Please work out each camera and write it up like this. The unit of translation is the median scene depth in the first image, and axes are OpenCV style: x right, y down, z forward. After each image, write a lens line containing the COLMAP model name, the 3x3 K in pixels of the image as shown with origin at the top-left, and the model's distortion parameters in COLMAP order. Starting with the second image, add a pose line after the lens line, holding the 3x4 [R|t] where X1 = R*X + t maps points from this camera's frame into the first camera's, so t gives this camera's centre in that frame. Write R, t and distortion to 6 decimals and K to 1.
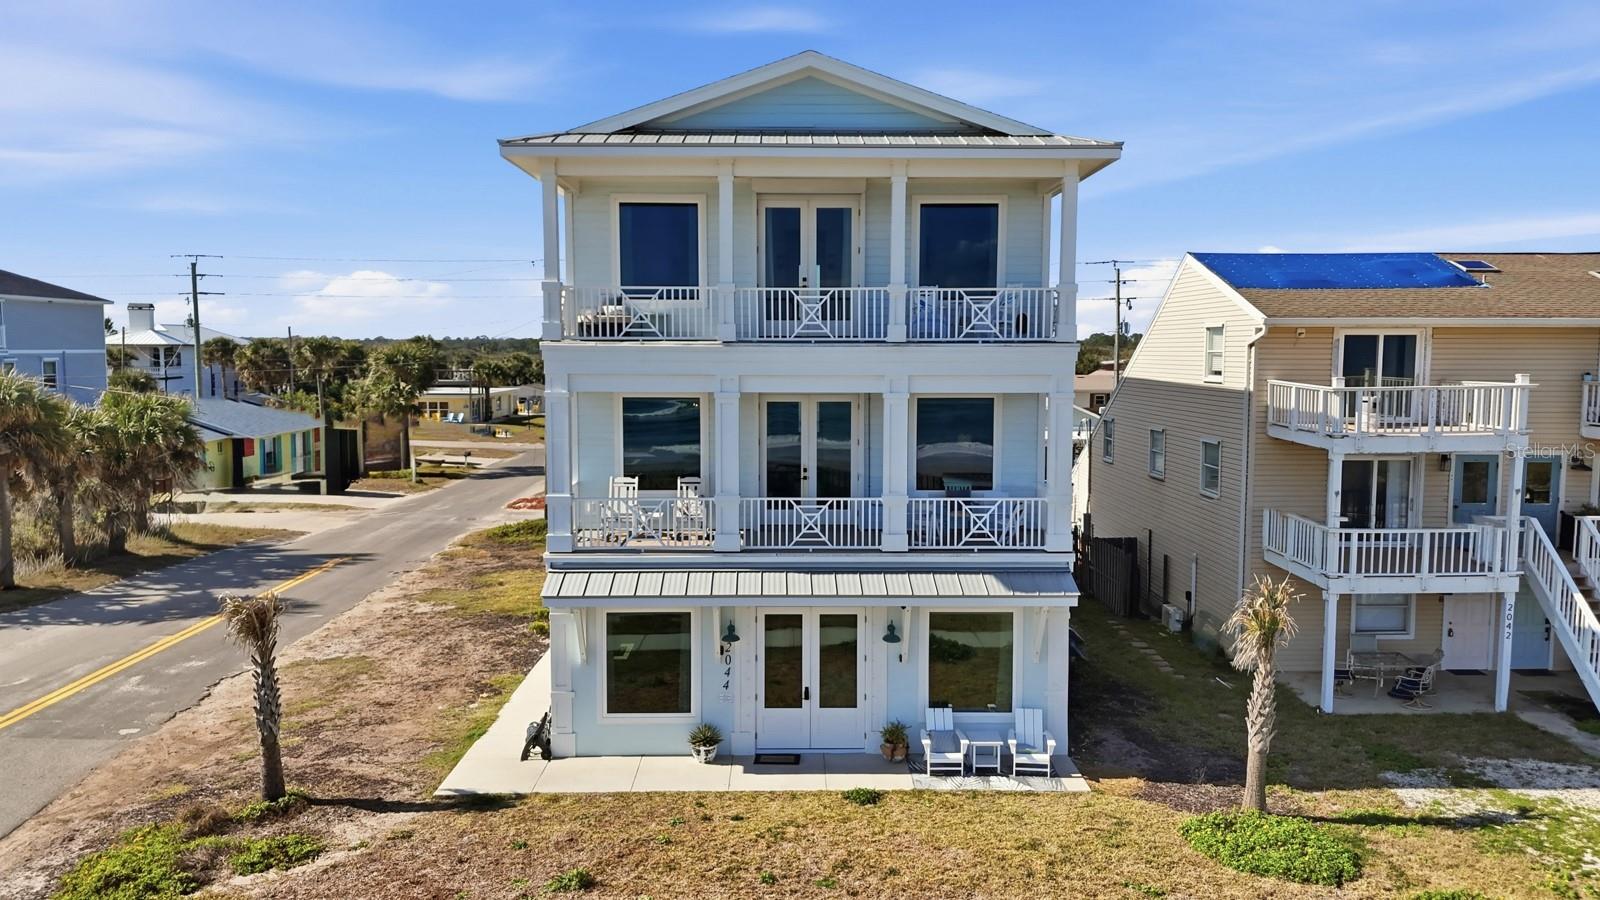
lens RADIAL K [[1193.5, 0, 800.0], [0, 1193.5, 450.0], [0, 0, 1]] dist [0.020773, -0.009423]
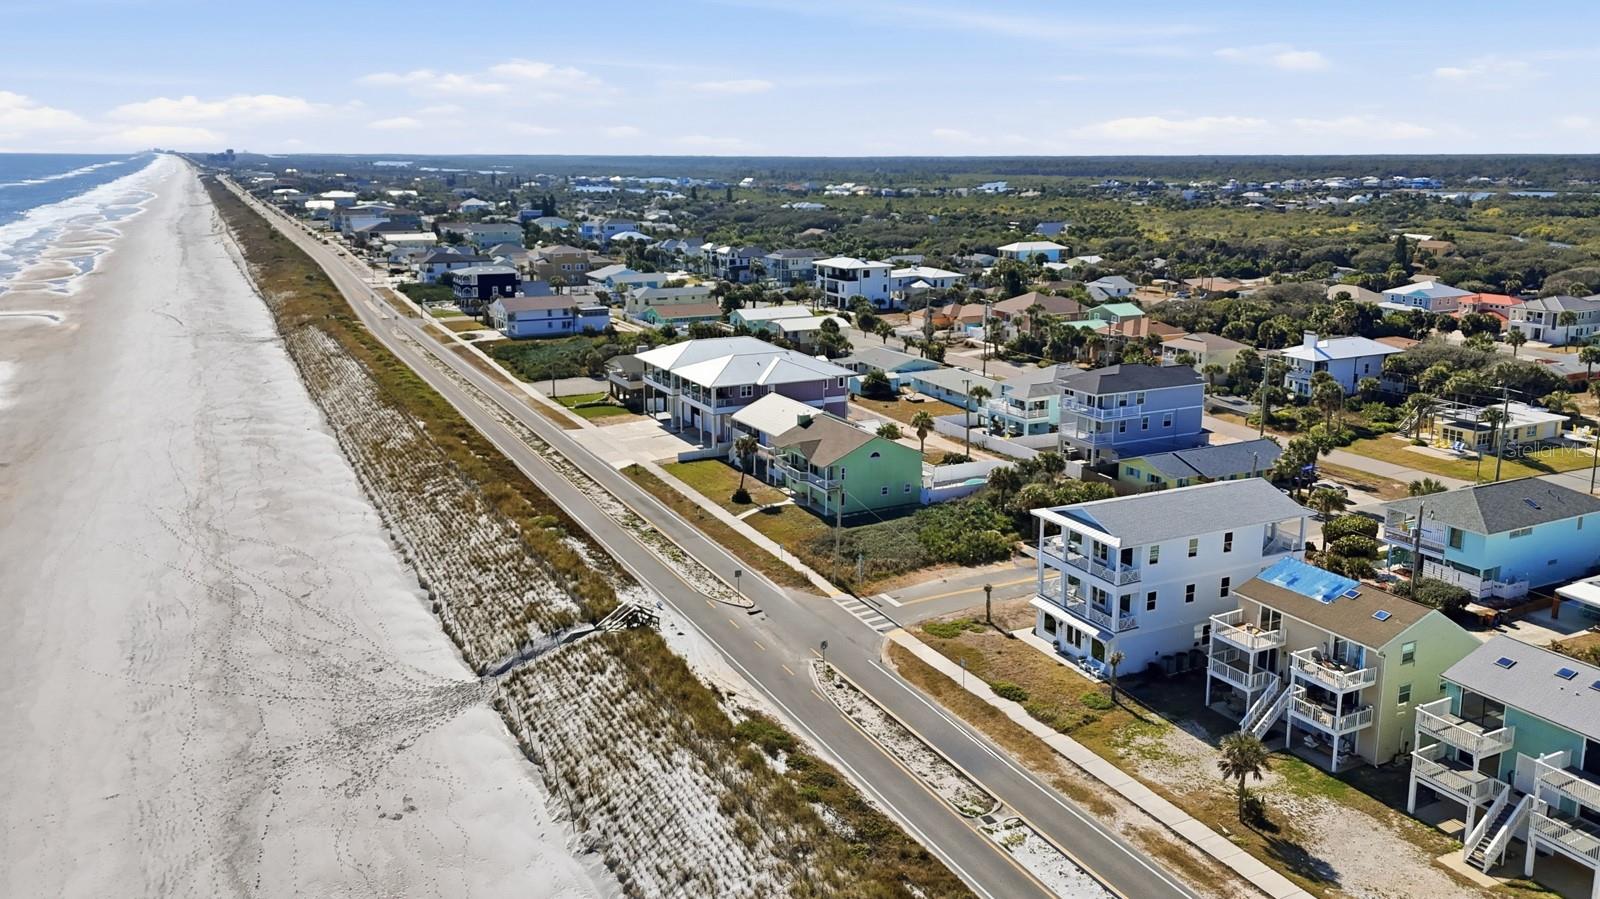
lens RADIAL K [[1172.0, 0, 800.0], [0, 1172.0, 449.5], [0, 0, 1]] dist [0.039633, -0.004388]
pose [[0.441391, 0.214619, -0.871271, 3.277198], [-0.086628, 0.976632, 0.196687, -1.294799], [0.893124, -0.011340, 0.449669, -1.905119]]
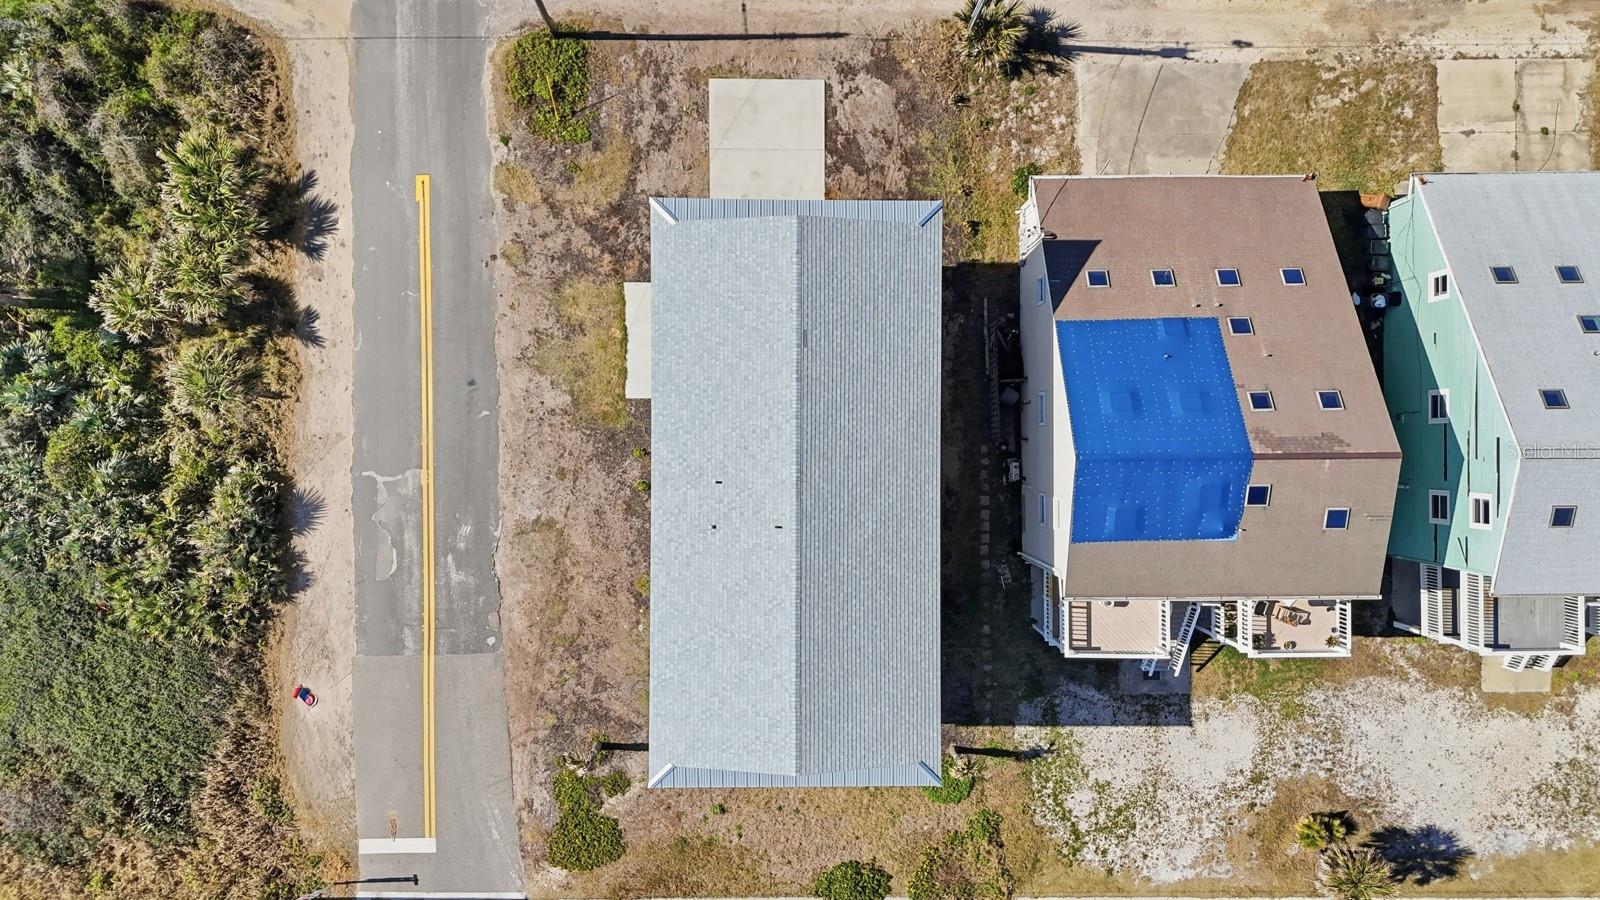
lens RADIAL K [[1172.0, 0, 800.0], [0, 1172.0, 450.0], [0, 0, 1]] dist [0.039633, -0.004388]
pose [[0.999845, 0.011948, 0.012899, -0.017445], [-0.013993, 0.096551, 0.995230, -2.282671], [0.010646, -0.995256, 0.096703, 1.314685]]
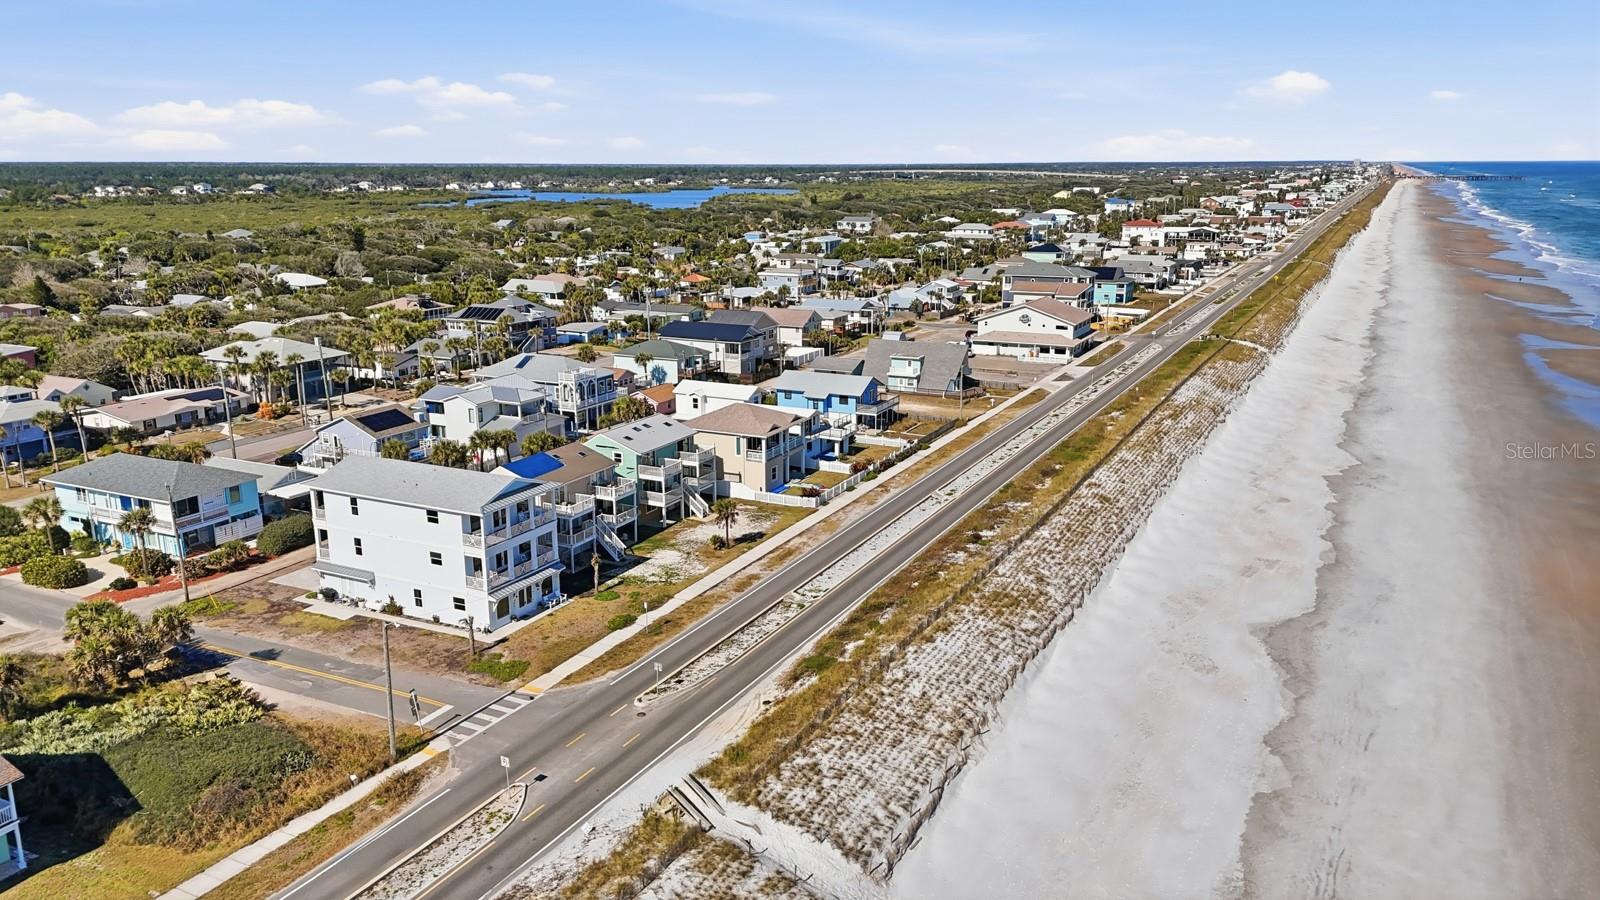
lens RADIAL K [[1172.0, 0, 800.0], [0, 1172.0, 450.0], [0, 0, 1]] dist [0.039633, -0.004388]
pose [[0.469266, -0.216099, 0.856207, -3.514801], [0.090135, 0.976252, 0.196996, -1.274298], [-0.878445, -0.015269, 0.477600, -2.319640]]
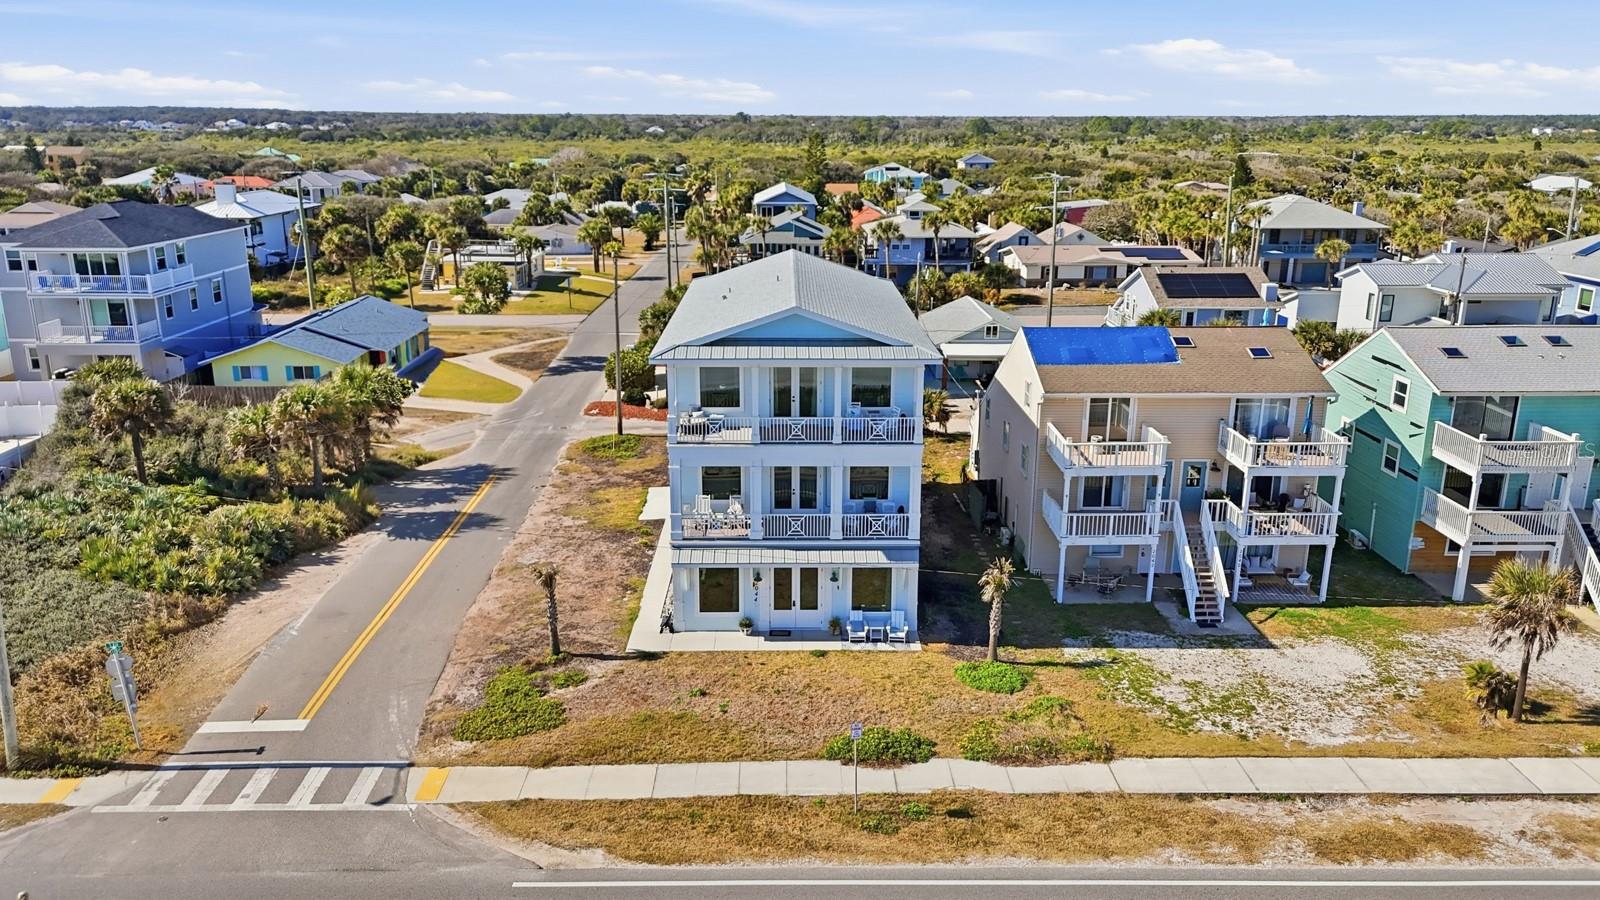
lens RADIAL K [[1172.0, 0, 800.0], [0, 1172.0, 450.0], [0, 0, 1]] dist [0.039633, -0.004388]
pose [[0.999995, 0.001881, 0.002357, 0.011187], [-0.002276, 0.983538, 0.180687, -0.446155], [-0.001978, -0.180691, 0.983538, -1.011244]]
